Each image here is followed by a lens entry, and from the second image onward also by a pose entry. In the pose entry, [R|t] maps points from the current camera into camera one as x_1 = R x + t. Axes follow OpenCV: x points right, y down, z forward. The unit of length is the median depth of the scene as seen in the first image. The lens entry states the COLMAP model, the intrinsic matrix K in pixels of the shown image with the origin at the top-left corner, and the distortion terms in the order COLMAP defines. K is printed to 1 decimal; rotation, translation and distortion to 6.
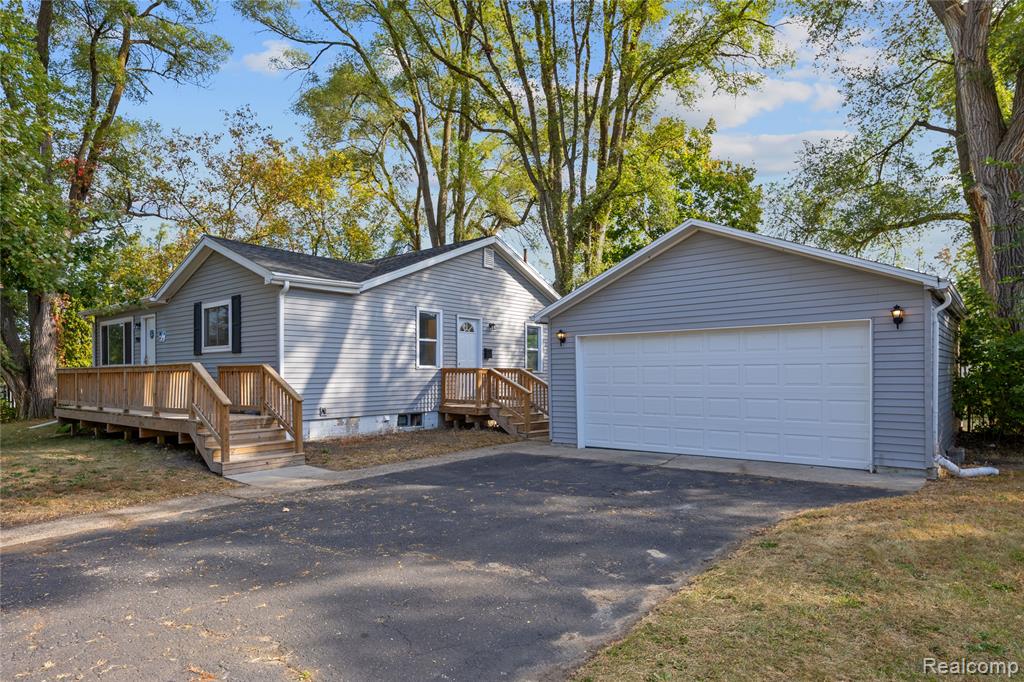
lens RADIAL K [[601.6, 0, 519.4], [0, 601.6, 377.4], [0, 0, 1]] dist [0.000062, -0.000323]
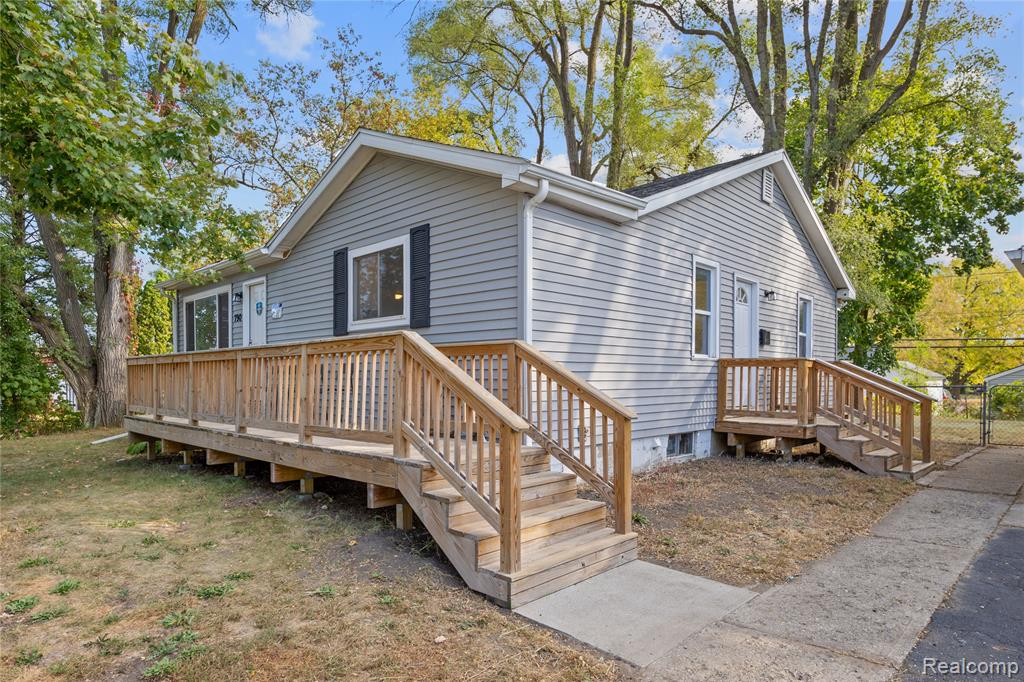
lens RADIAL K [[600.0, 0, 514.0], [0, 600.0, 389.7], [0, 0, 1]] dist [-0.003373, 0.000357]
pose [[0.996133, 0.006611, -0.087604, -0.300712], [-0.005420, 0.999890, 0.013828, 0.009250], [0.087686, -0.013300, 0.996059, 0.399597]]
